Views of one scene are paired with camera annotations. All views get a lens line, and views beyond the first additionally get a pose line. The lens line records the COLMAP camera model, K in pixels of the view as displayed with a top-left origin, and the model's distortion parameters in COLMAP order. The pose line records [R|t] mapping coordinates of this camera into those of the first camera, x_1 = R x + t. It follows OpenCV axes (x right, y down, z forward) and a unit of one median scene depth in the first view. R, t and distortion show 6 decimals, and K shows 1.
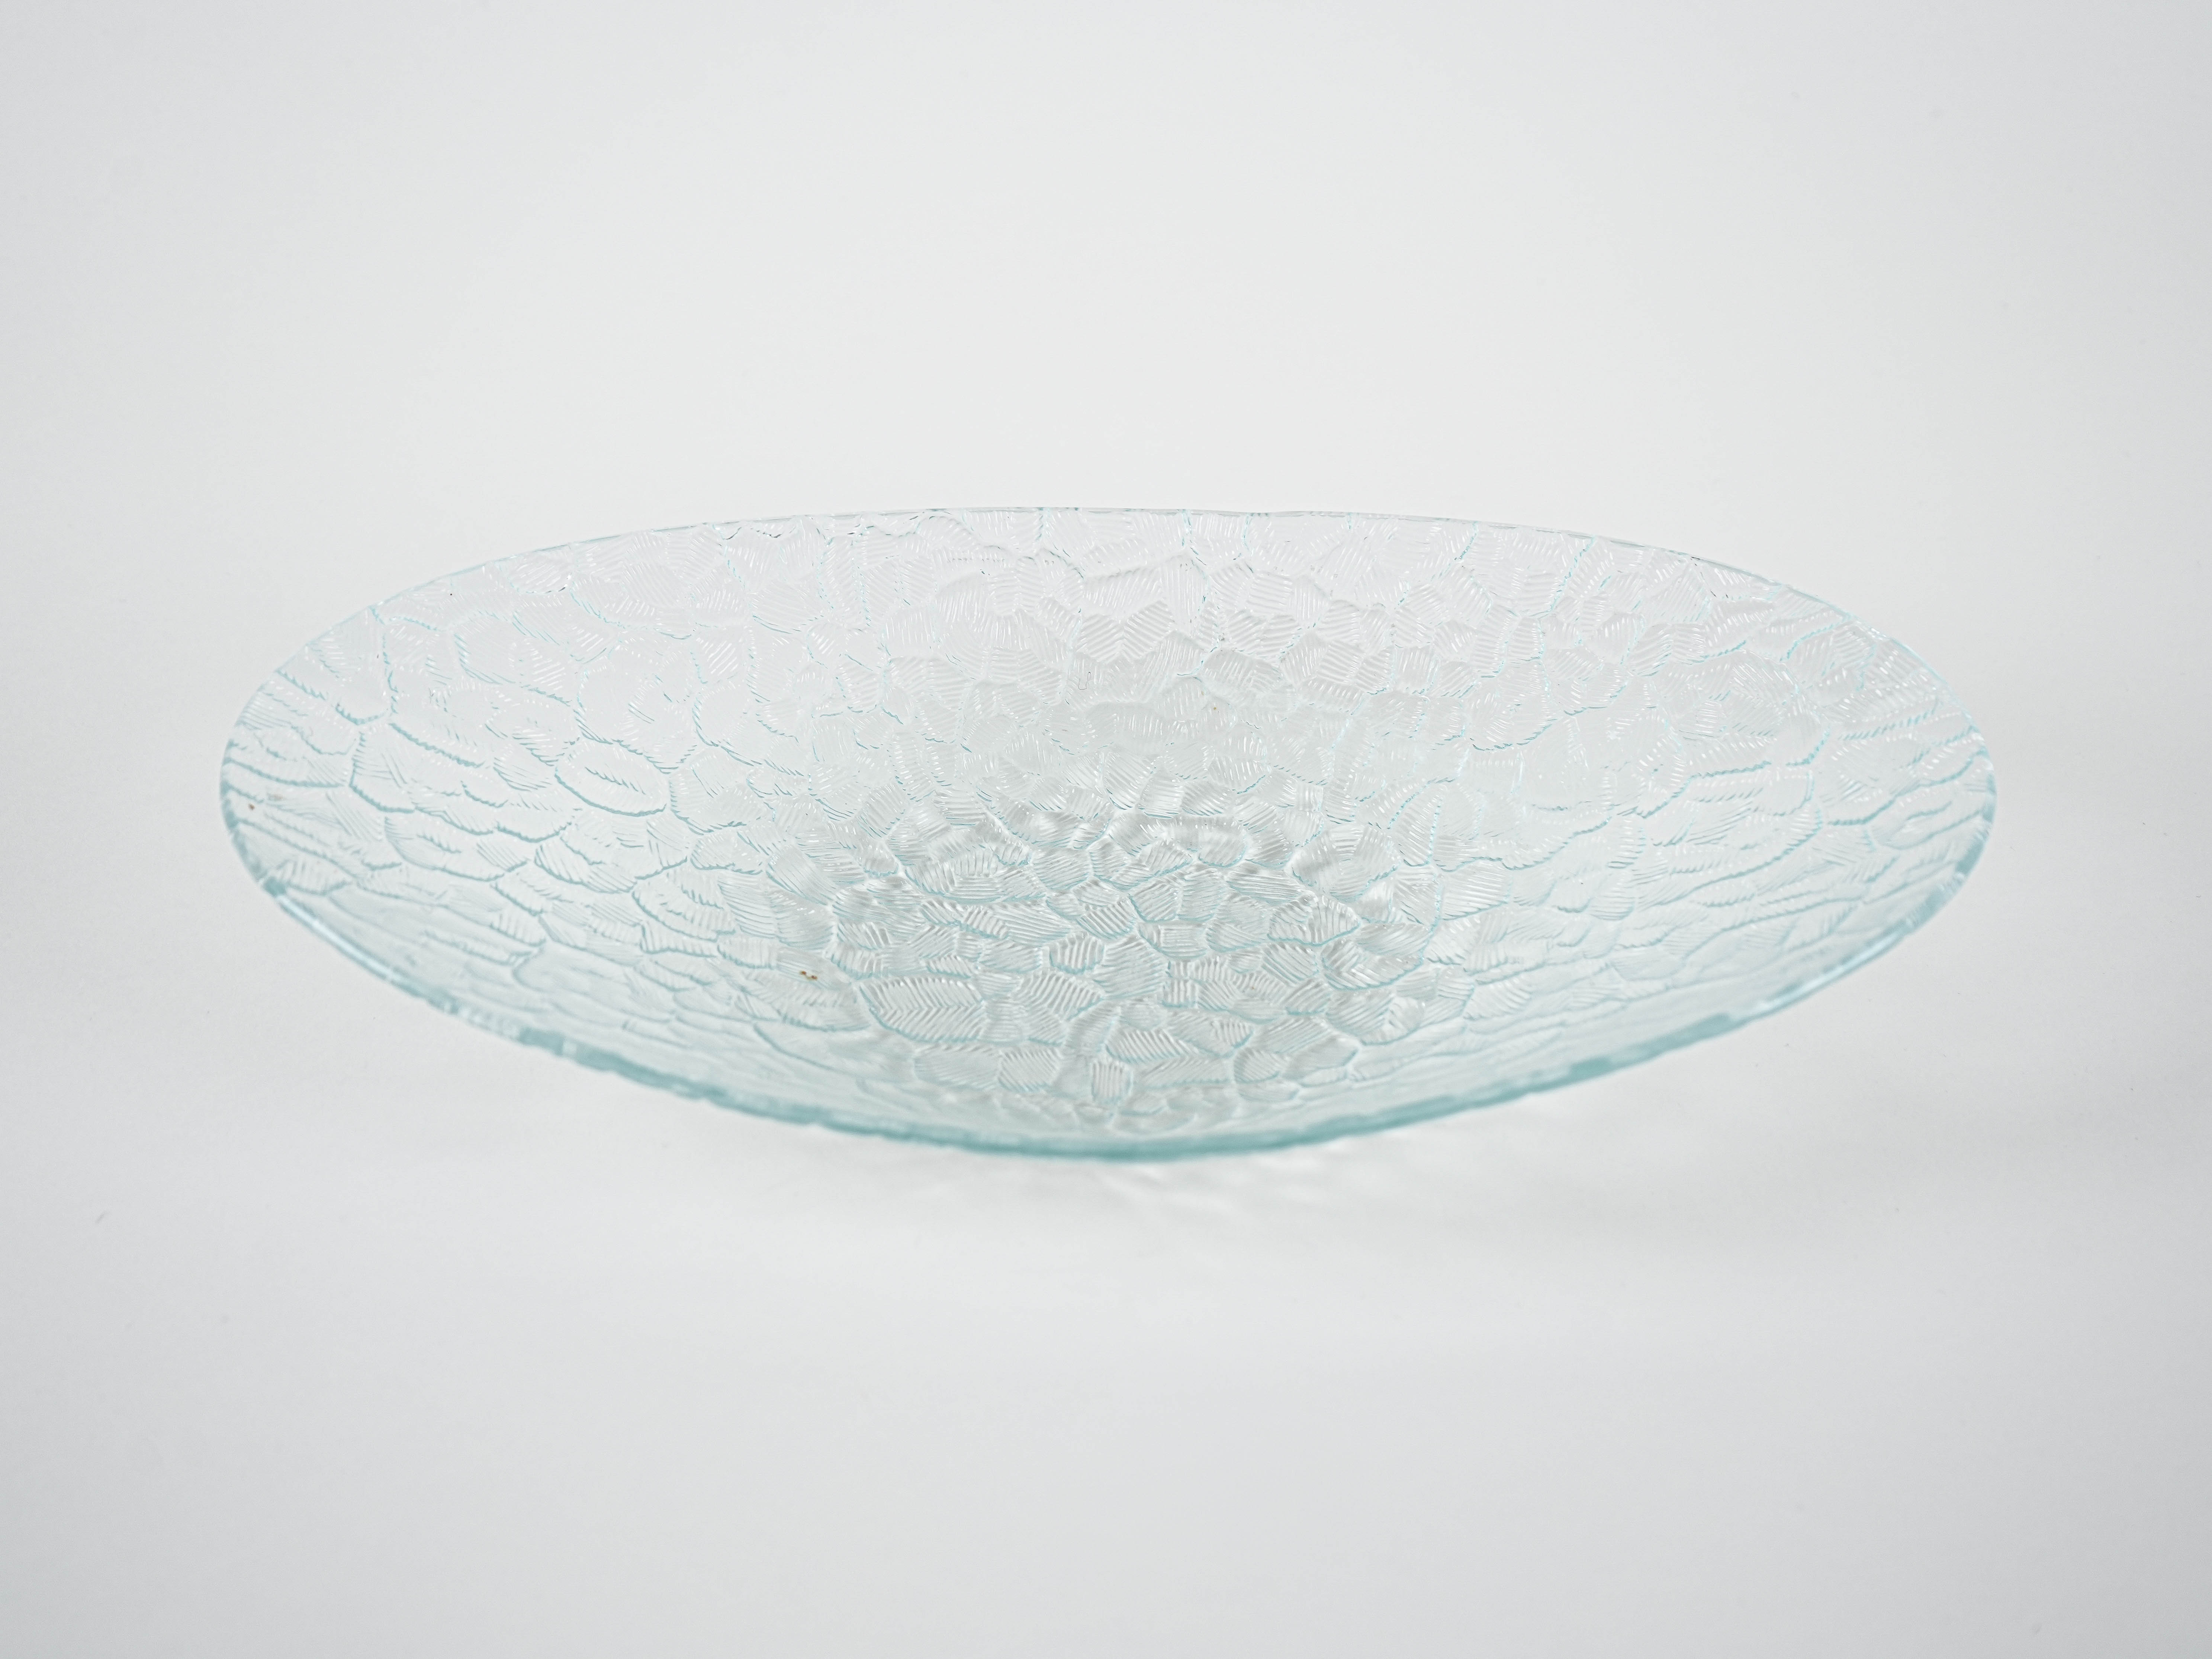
lens RADIAL K [[3162.0, 0, 1114.5], [0, 3162.0, 829.5], [0, 0, 1]] dist [-0.055549, 0.000000]
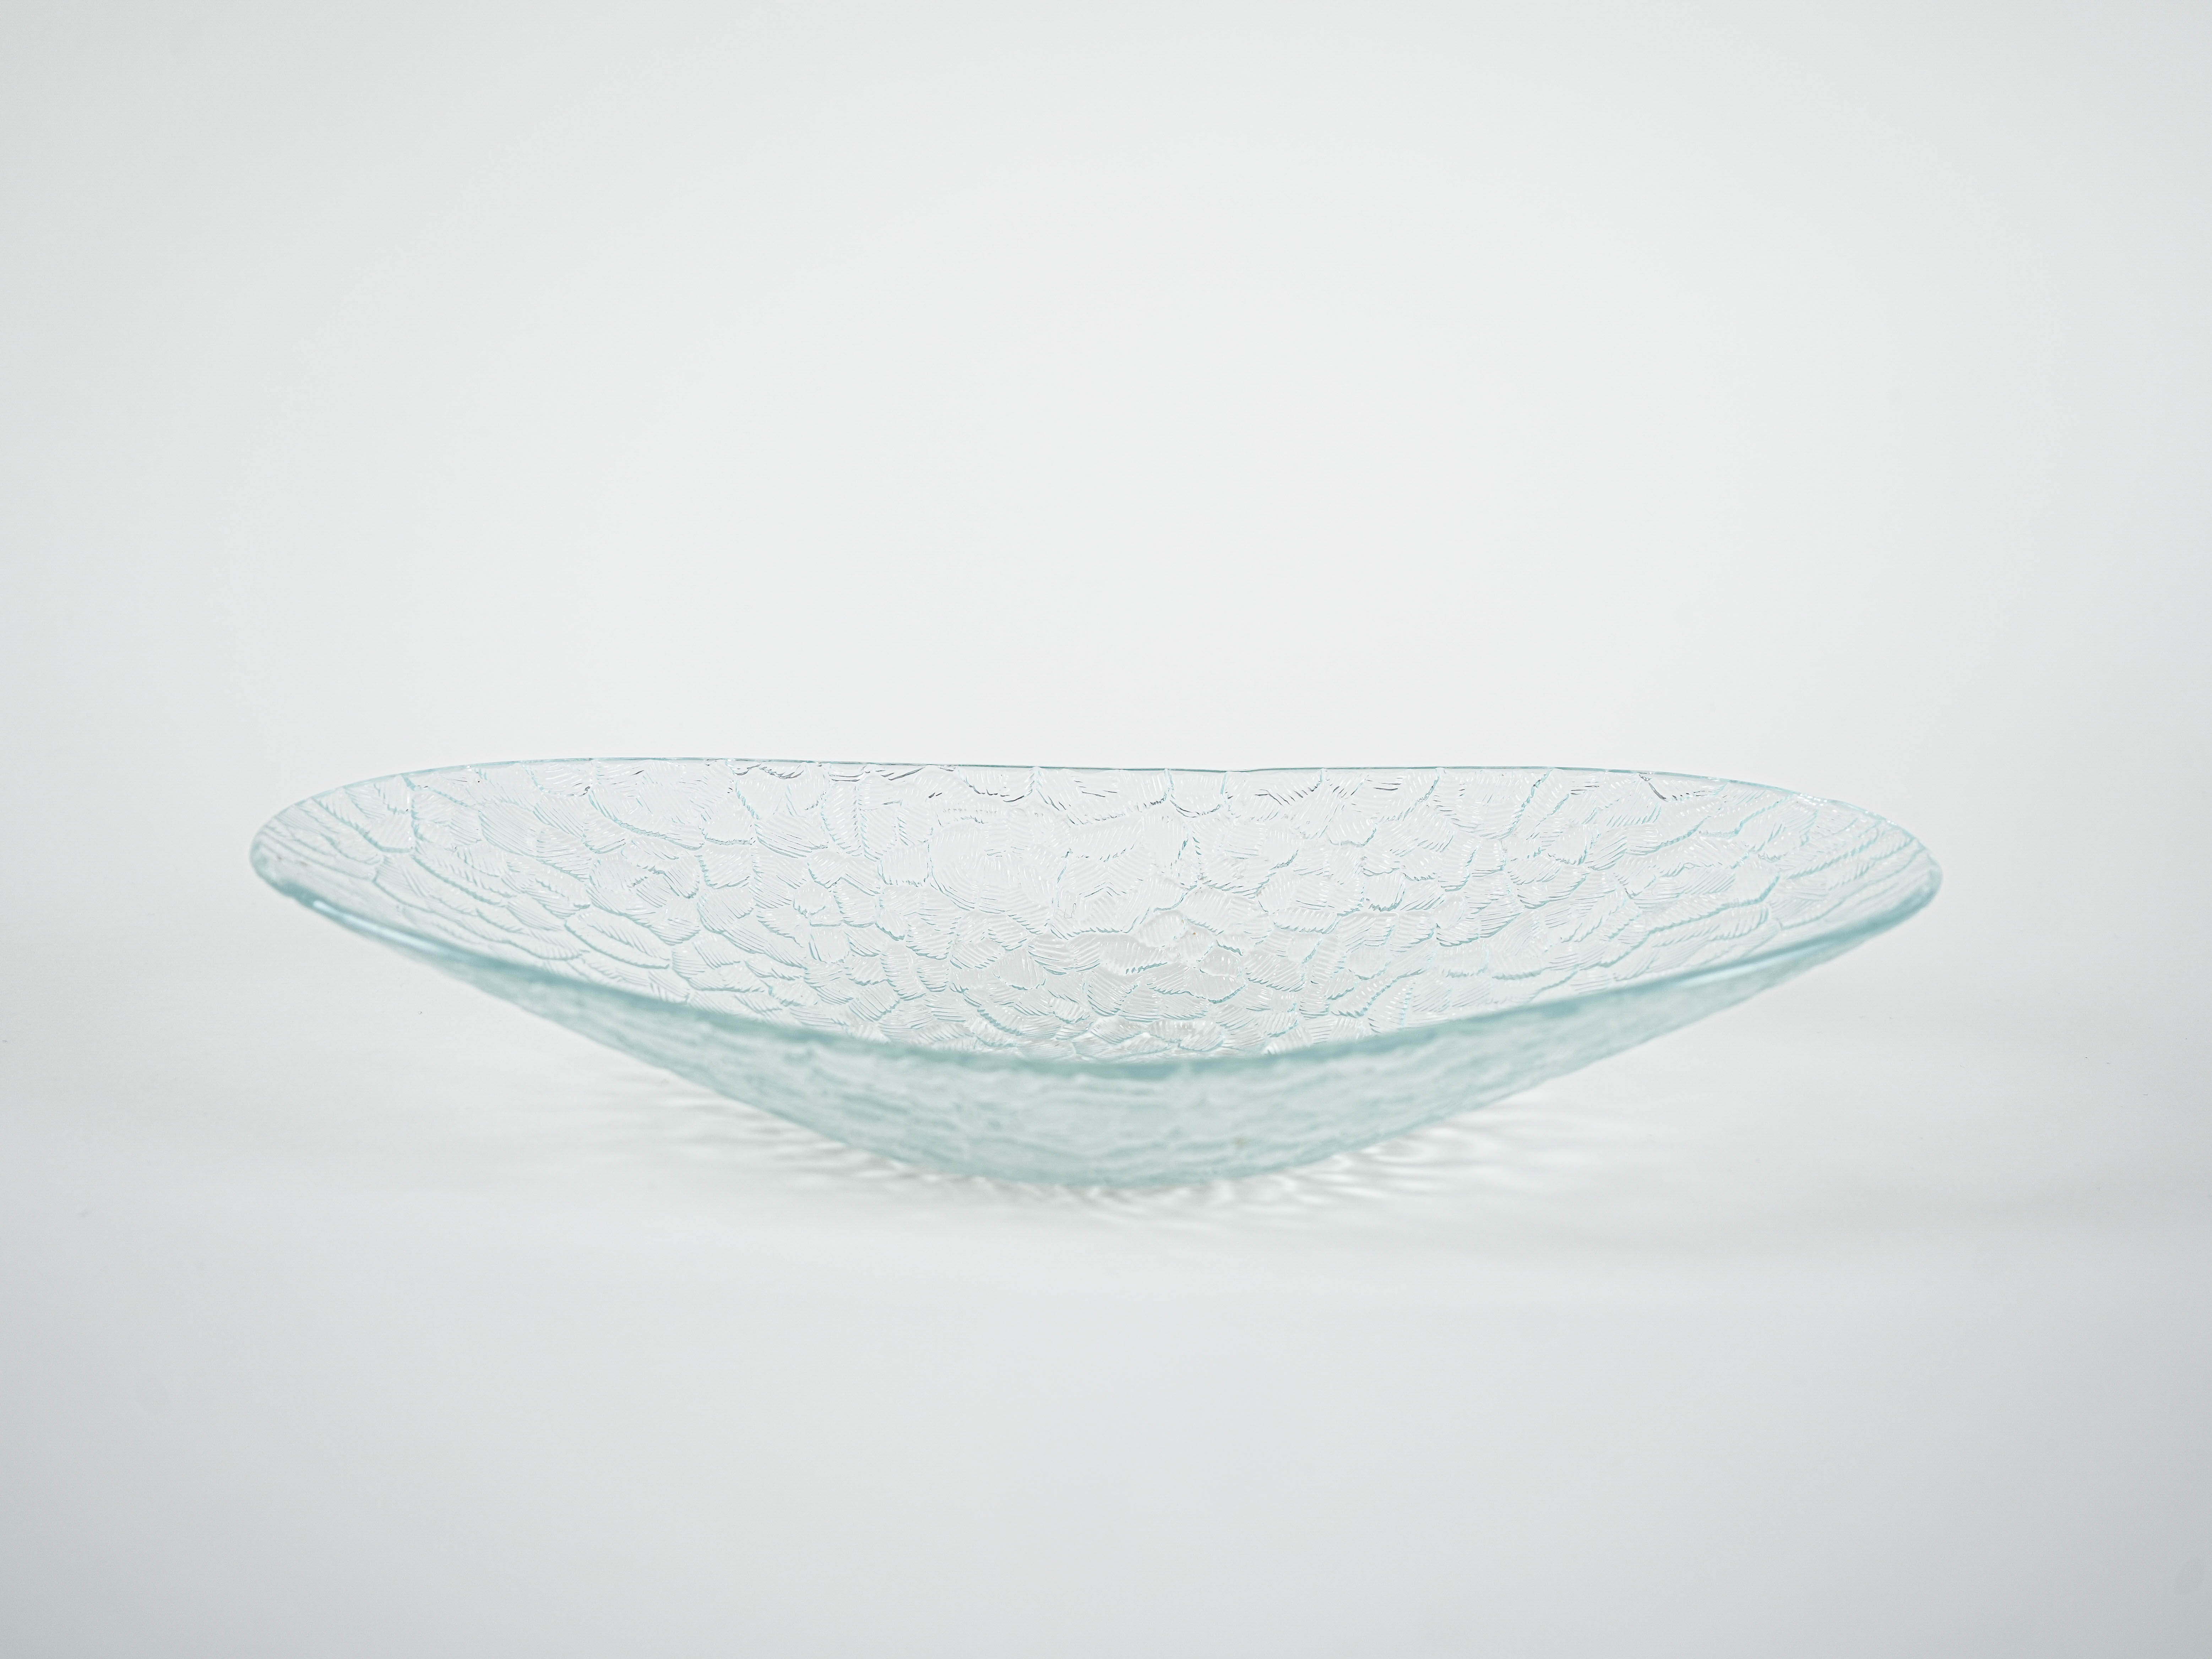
lens RADIAL K [[3162.0, 0, 1098.0], [0, 3162.0, 829.9], [0, 0, 1]] dist [-0.055549, 0.000000]
pose [[0.999984, -0.001910, -0.005333, 0.005614], [-0.000572, 0.902587, -0.430508, 0.405894], [0.005636, 0.430504, 0.902571, 0.041029]]
